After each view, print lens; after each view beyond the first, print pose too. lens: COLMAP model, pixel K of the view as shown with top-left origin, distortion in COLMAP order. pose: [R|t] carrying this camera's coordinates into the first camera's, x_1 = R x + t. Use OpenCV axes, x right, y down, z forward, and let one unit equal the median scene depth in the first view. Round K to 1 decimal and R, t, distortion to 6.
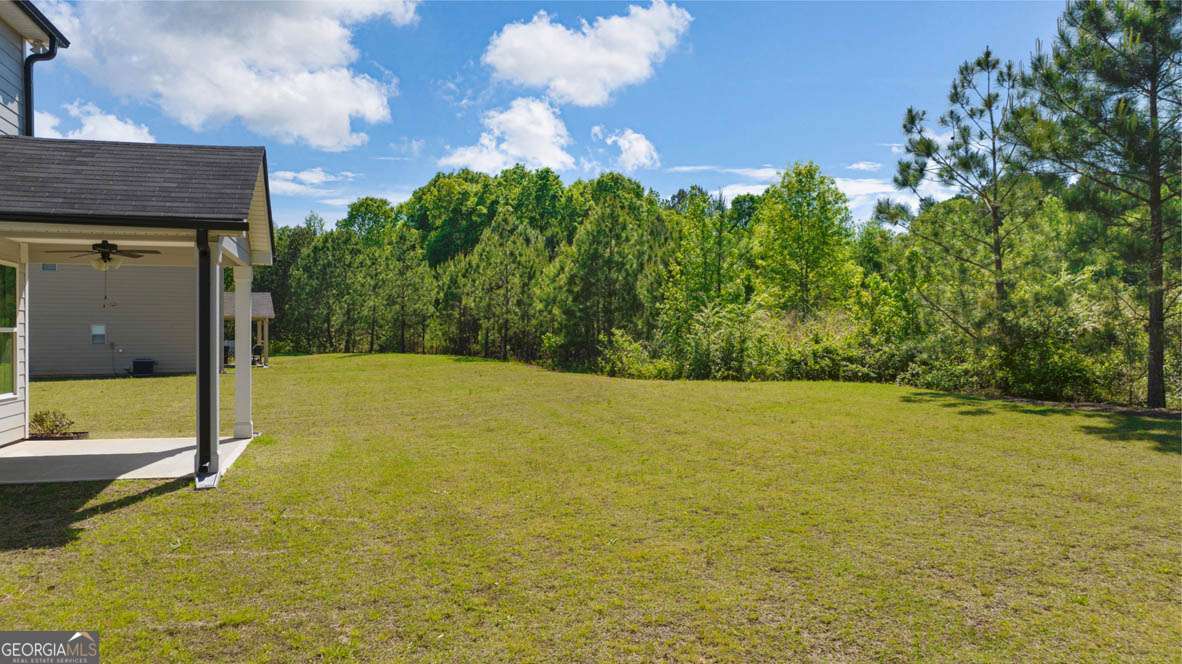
lens RADIAL K [[831.3, 0, 594.7], [0, 831.3, 335.4], [0, 0, 1]] dist [-0.003310, 0.001498]
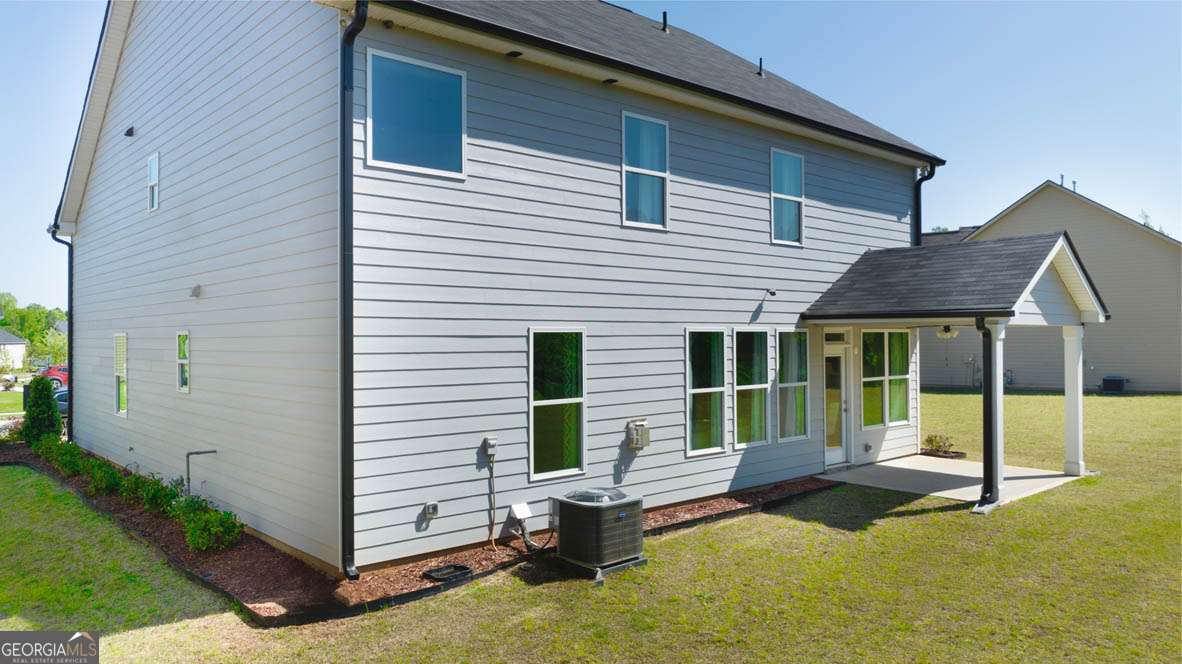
lens RADIAL K [[832.0, 0, 591.0], [0, 832.0, 332.0], [0, 0, 1]] dist [-0.008994, 0.001738]
pose [[0.430532, -0.008064, -0.902539, 0.458505], [0.002943, 0.999967, -0.007530, -0.096068], [0.902571, 0.000586, 0.430542, -0.132145]]
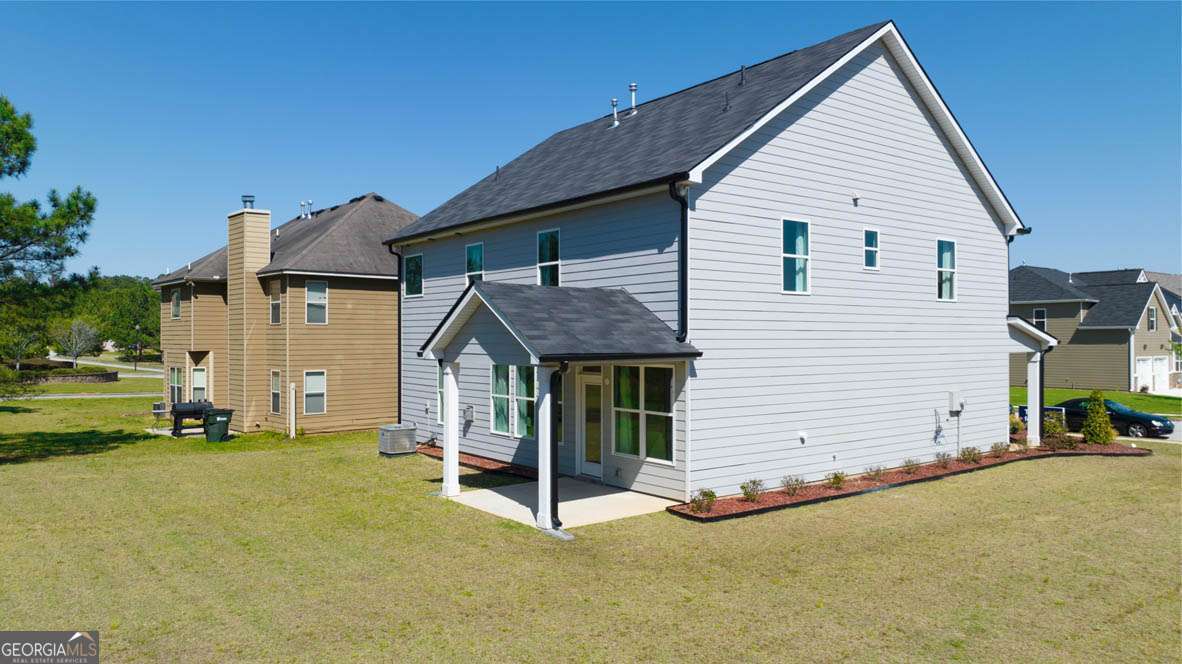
lens RADIAL K [[831.3, 0, 594.7], [0, 831.3, 335.4], [0, 0, 1]] dist [-0.003310, 0.001498]
pose [[-0.933896, -0.001333, -0.357542, -0.138361], [-0.001099, 0.999999, -0.000858, -0.174017], [0.357543, -0.000408, -0.933897, 2.873795]]
